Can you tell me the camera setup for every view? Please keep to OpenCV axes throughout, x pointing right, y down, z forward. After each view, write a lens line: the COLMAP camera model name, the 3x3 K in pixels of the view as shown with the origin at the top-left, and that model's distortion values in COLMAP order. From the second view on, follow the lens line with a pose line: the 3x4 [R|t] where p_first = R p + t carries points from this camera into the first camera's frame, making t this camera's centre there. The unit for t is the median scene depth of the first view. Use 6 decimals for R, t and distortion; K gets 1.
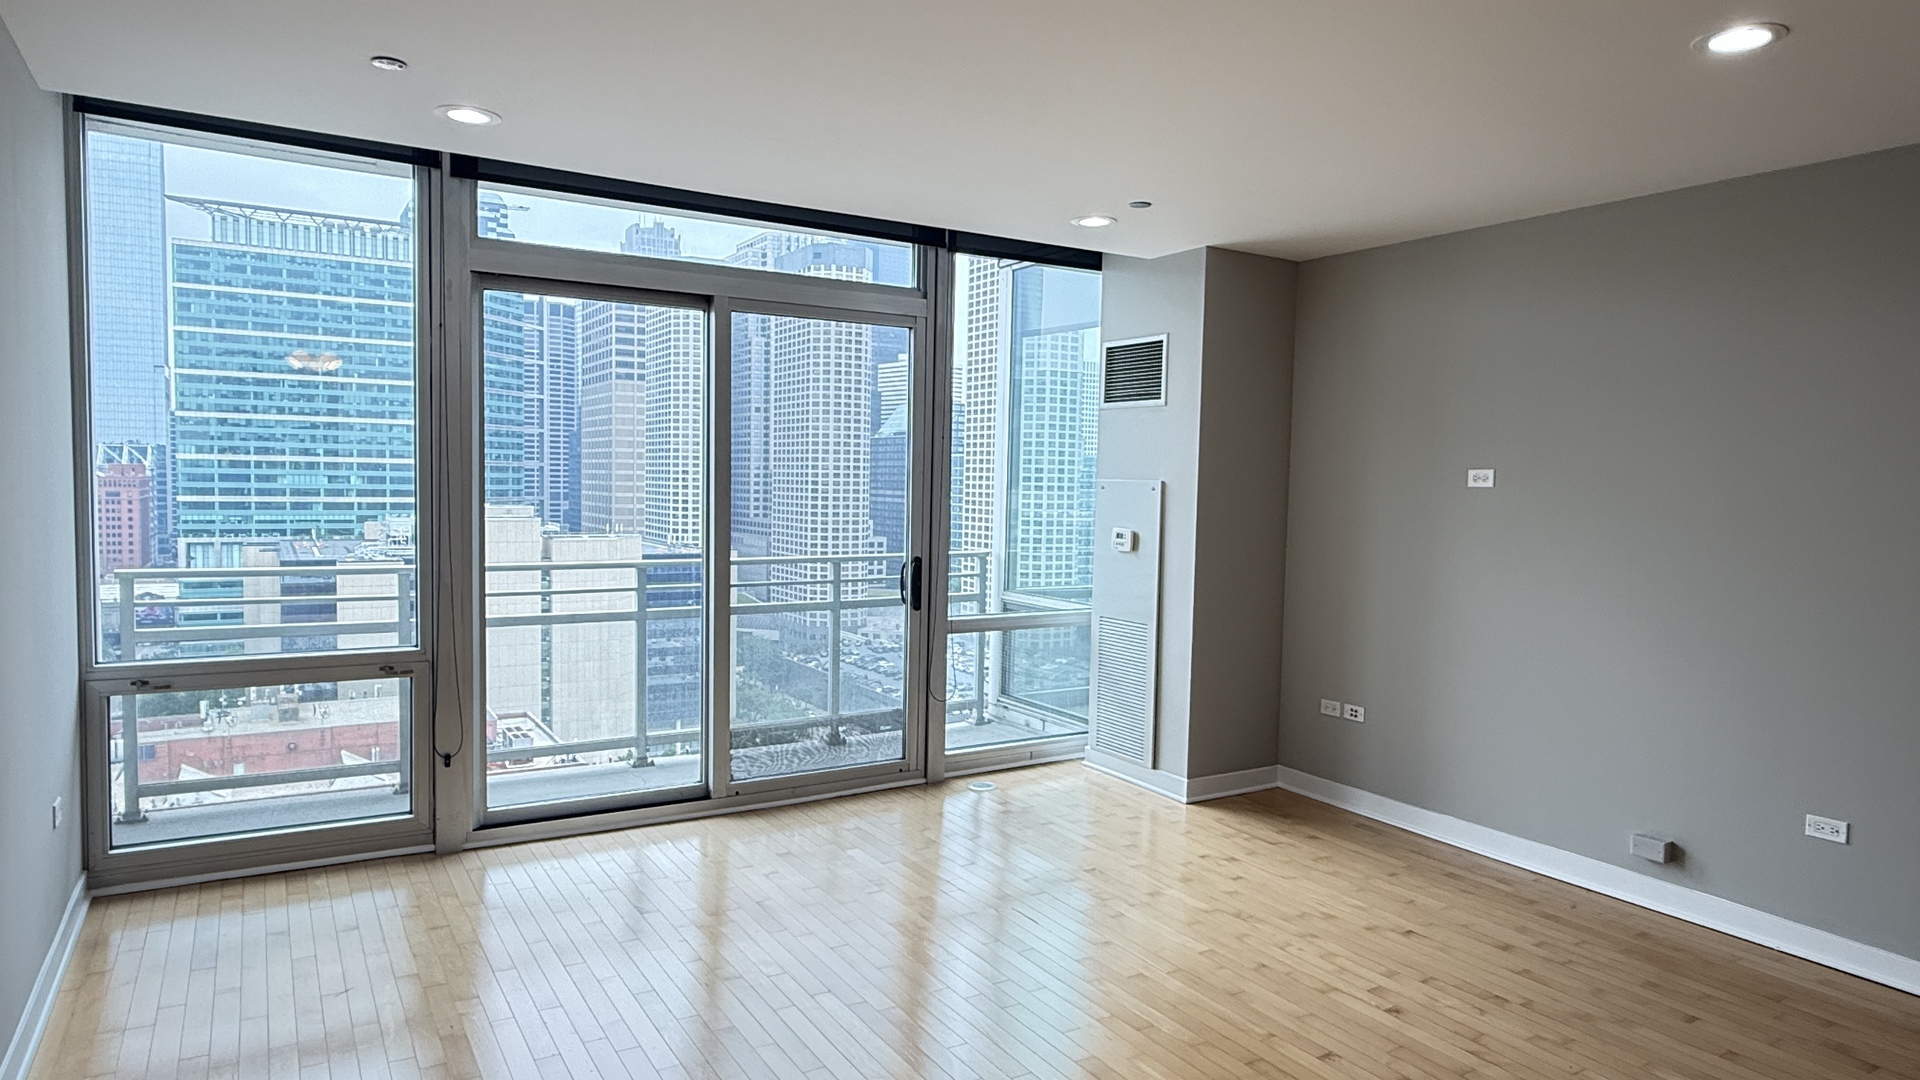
lens RADIAL K [[1147.2, 0, 952.4], [0, 1147.2, 535.8], [0, 0, 1]] dist [0.004302, 0.000334]
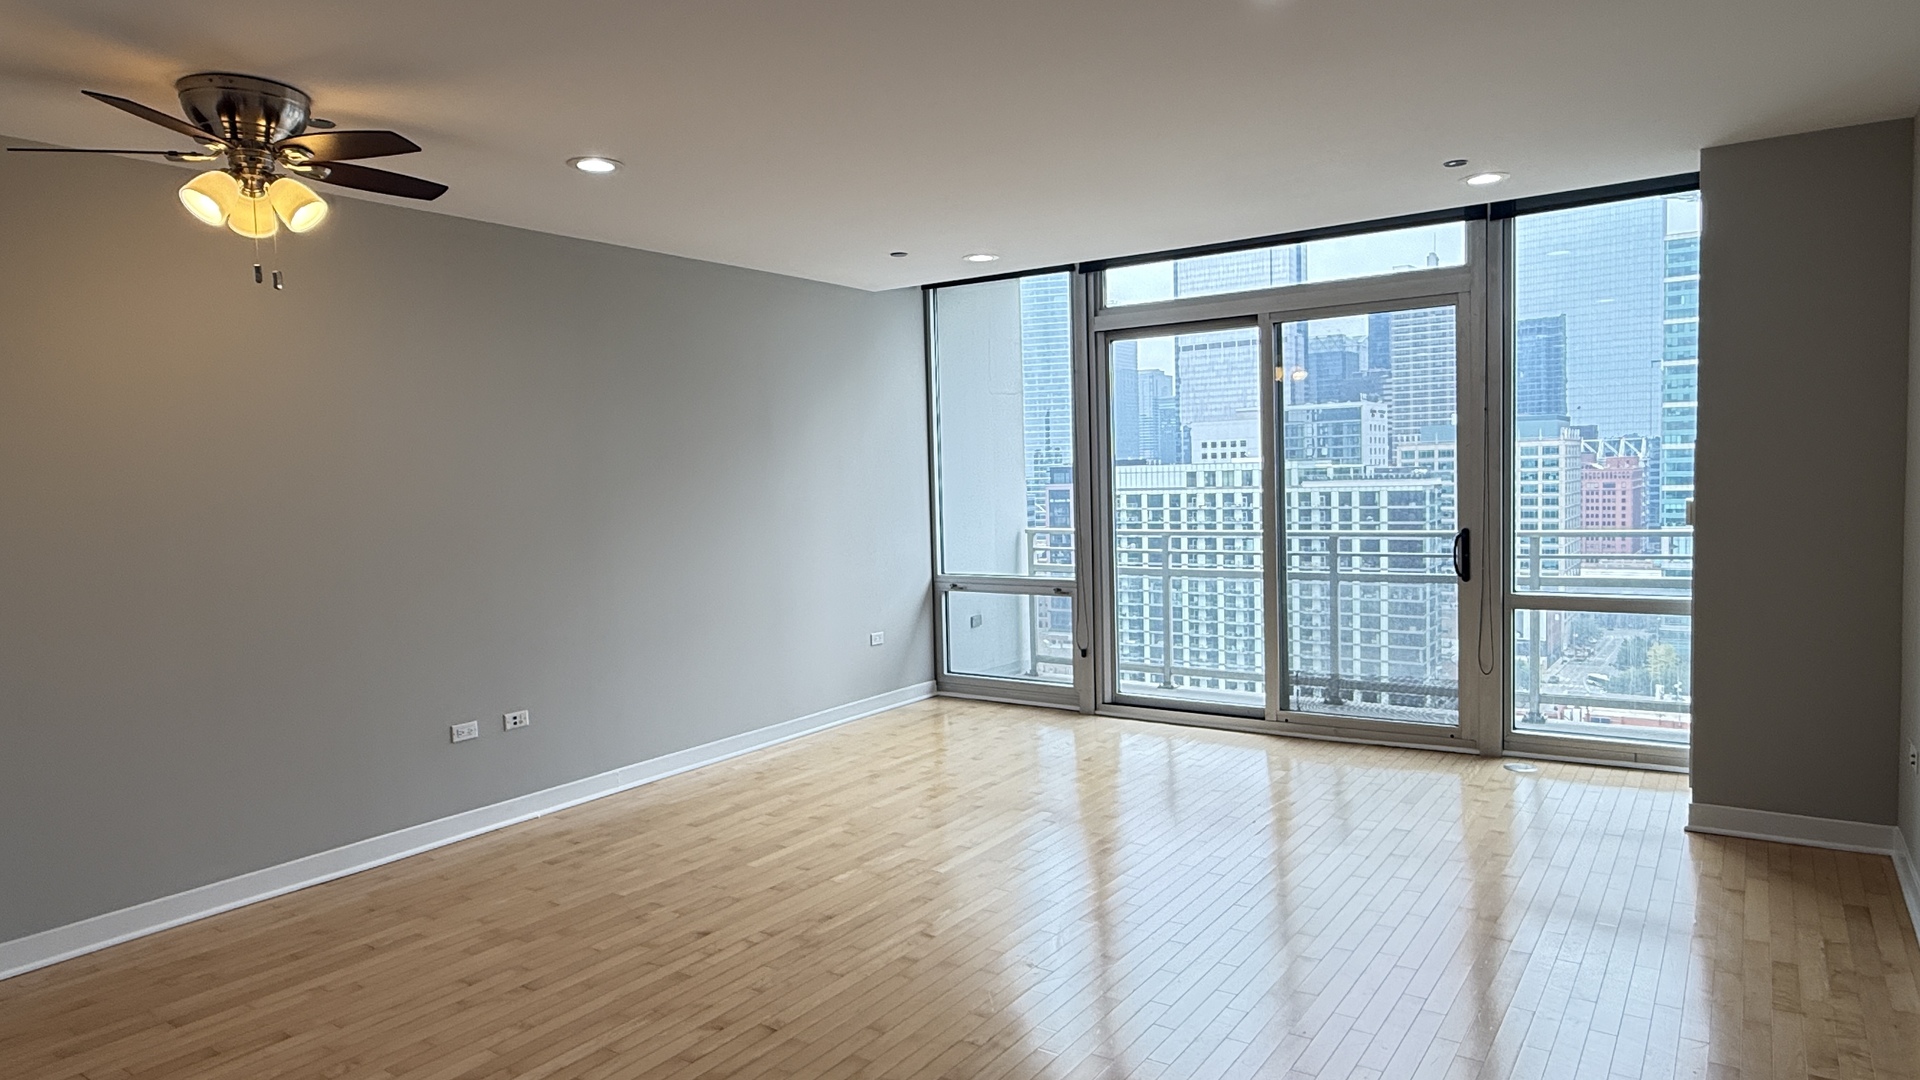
lens RADIAL K [[1147.2, 0, 953.9], [0, 1147.2, 541.2], [0, 0, 1]] dist [0.004302, 0.000334]
pose [[0.400043, 0.022604, -0.916218, 0.719298], [-0.009769, 0.999744, 0.020399, 0.012522], [0.916444, 0.000790, 0.400161, 0.179937]]
